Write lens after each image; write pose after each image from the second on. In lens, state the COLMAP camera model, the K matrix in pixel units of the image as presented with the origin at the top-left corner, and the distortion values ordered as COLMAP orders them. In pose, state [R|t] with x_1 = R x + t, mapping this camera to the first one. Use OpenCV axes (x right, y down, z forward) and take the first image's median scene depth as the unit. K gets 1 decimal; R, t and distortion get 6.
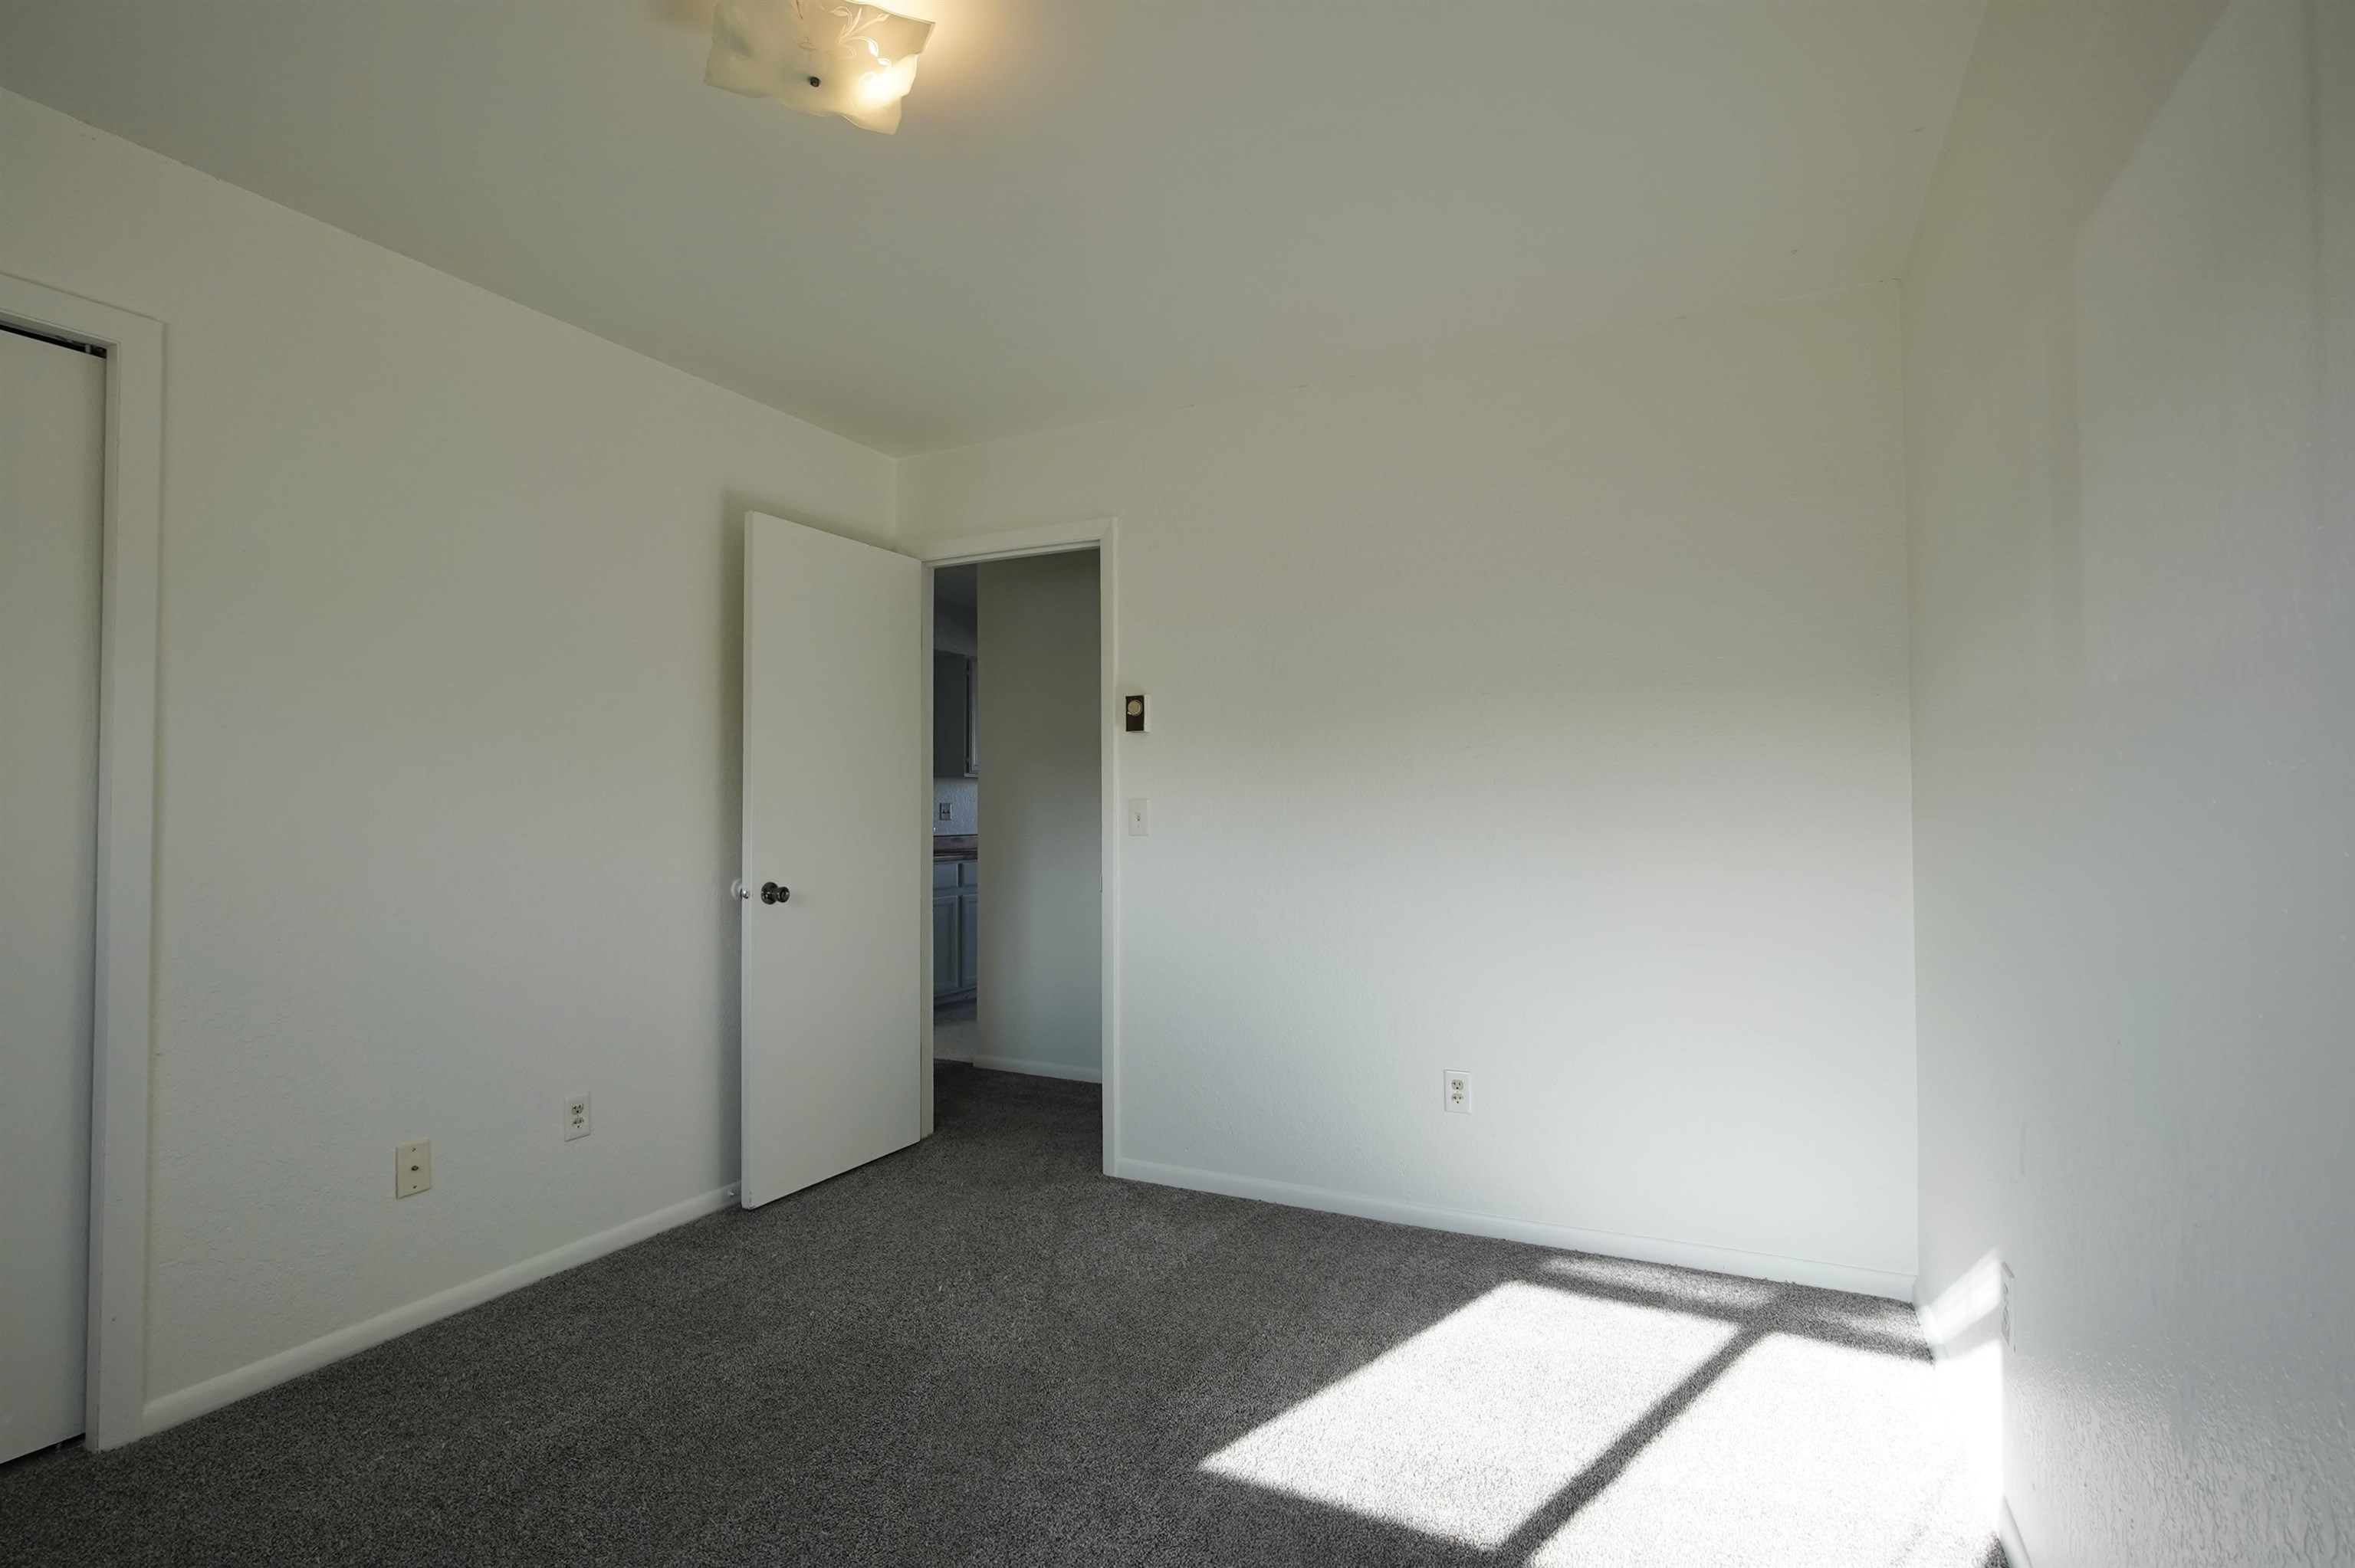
lens RADIAL K [[1078.0, 0, 1119.0], [0, 1078.0, 799.8], [0, 0, 1]] dist [-0.009785, 0.005859]
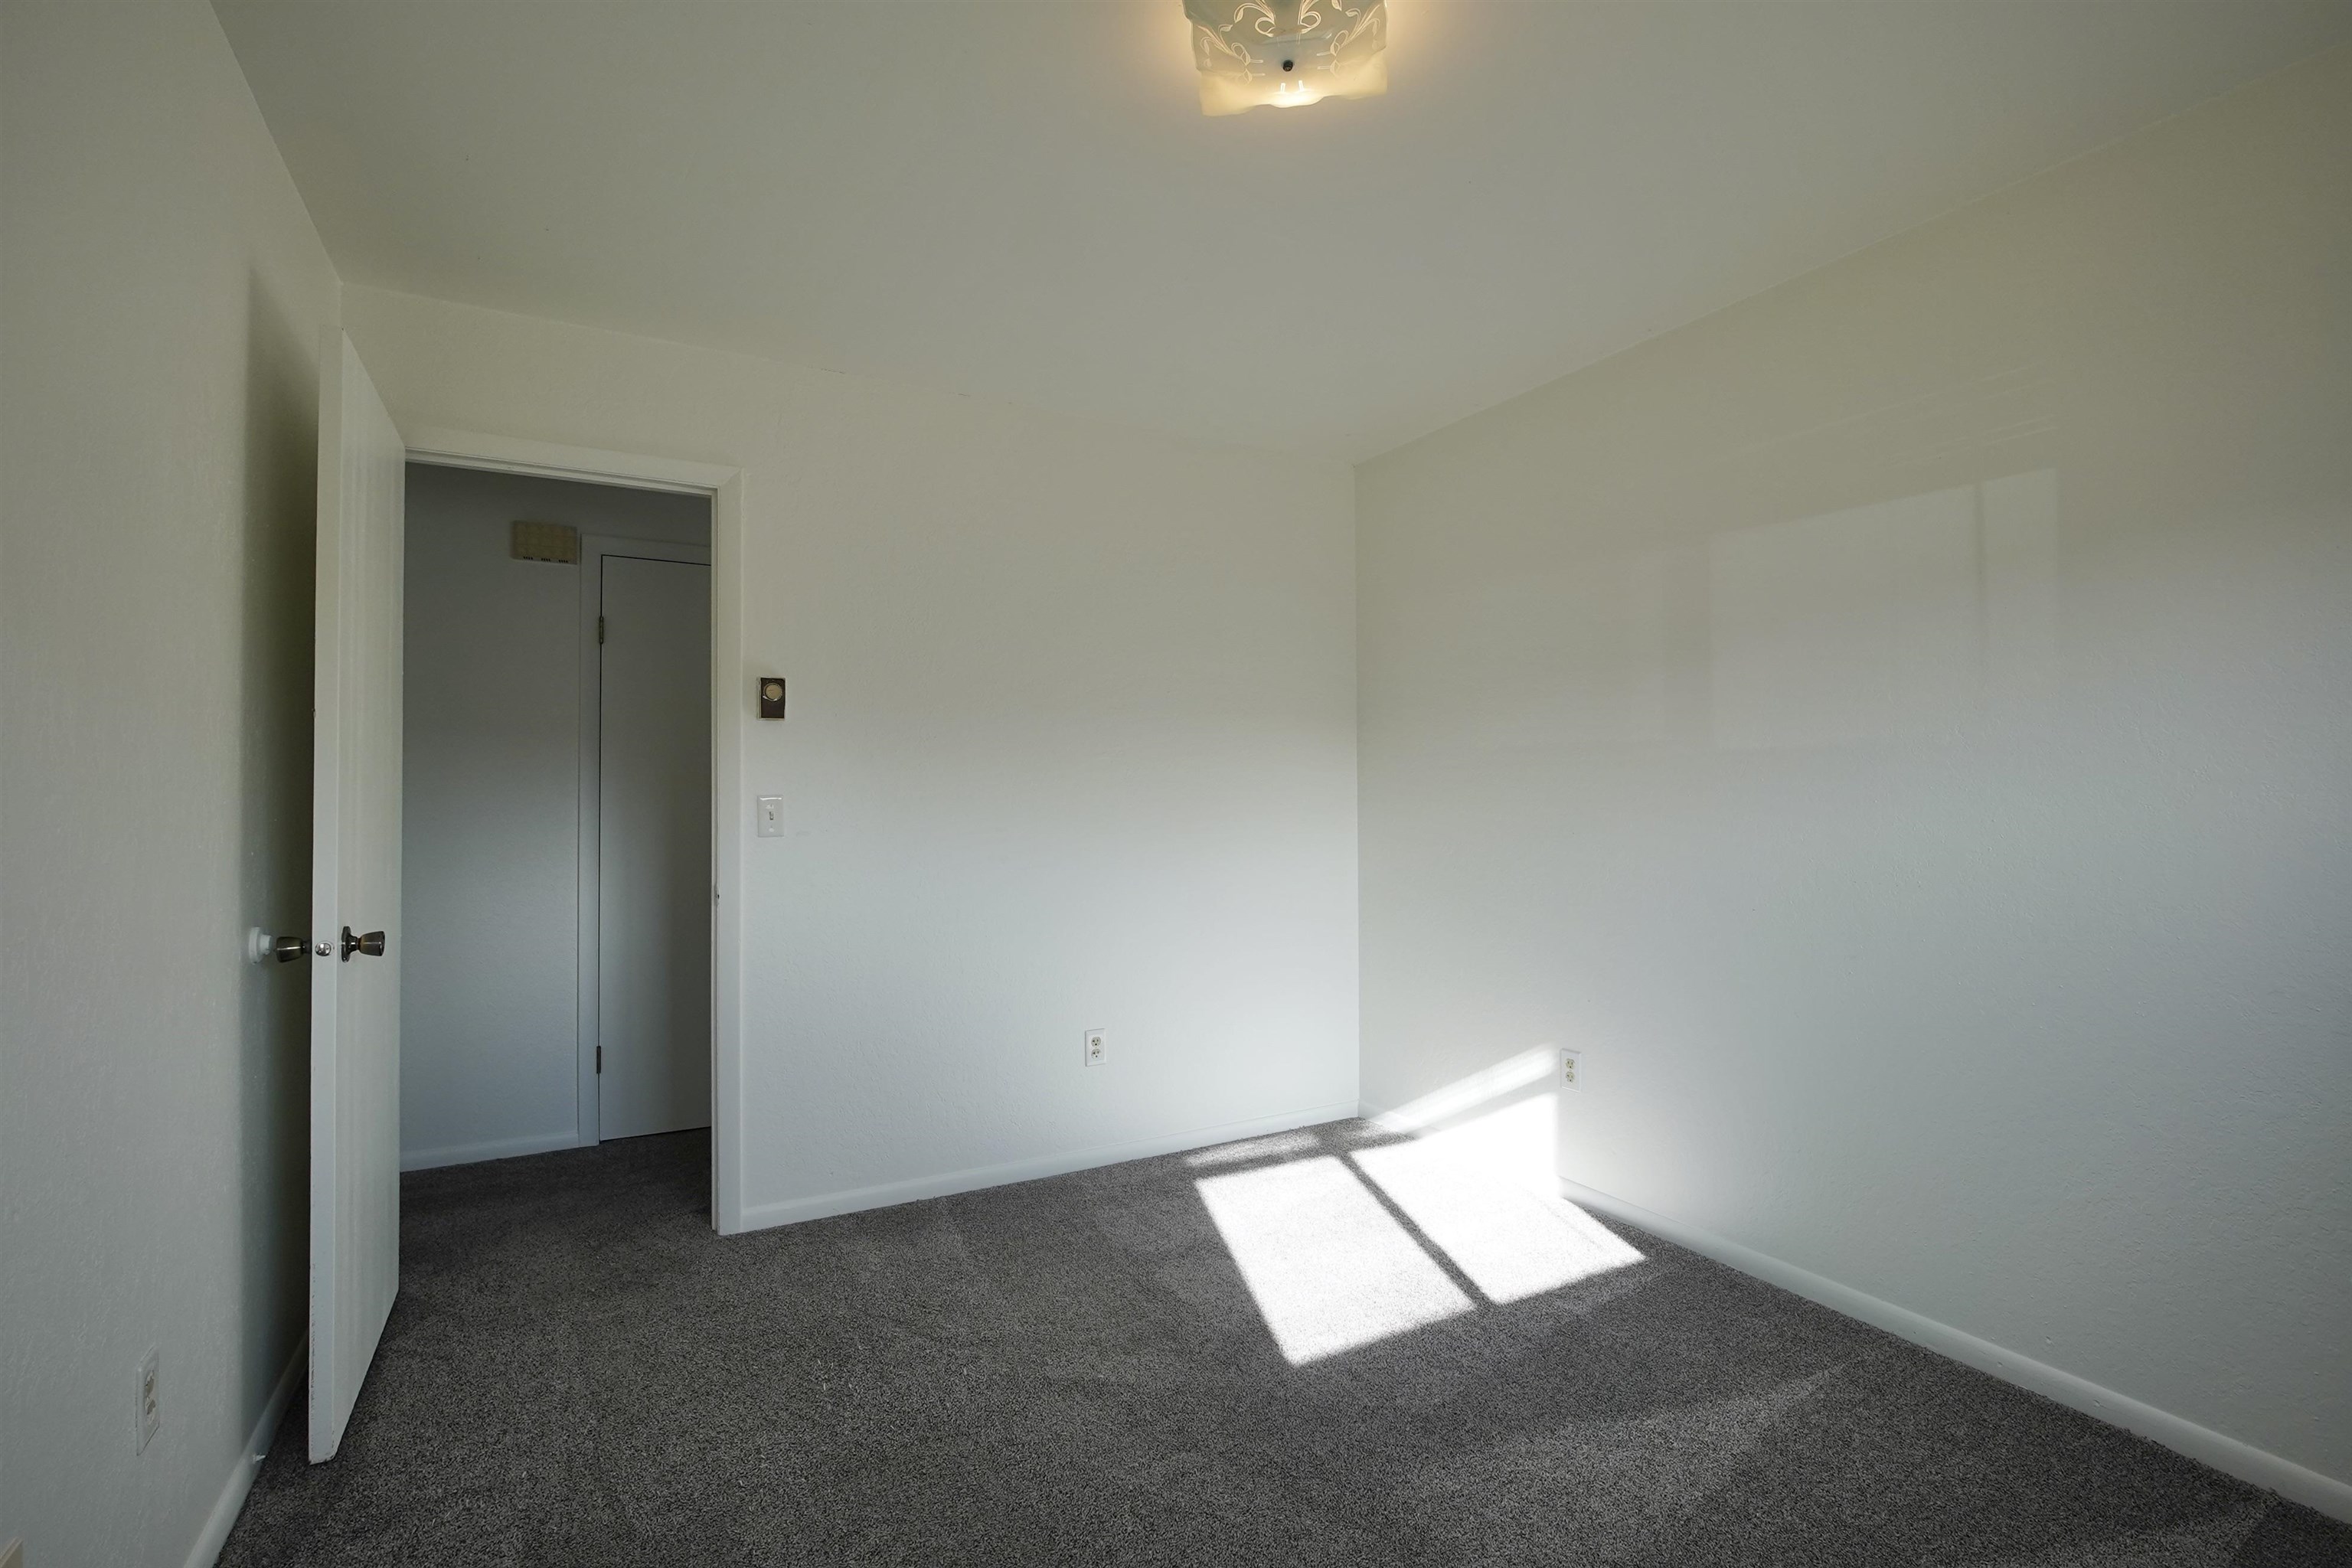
lens RADIAL K [[1076.8, 0, 1165.1], [0, 1076.8, 776.0], [0, 0, 1]] dist [-0.009785, 0.005859]
pose [[0.558410, 0.022310, 0.829265, -0.627175], [-0.016375, 0.999740, -0.015870, -0.008781], [-0.829403, -0.004718, 0.558631, 0.279357]]
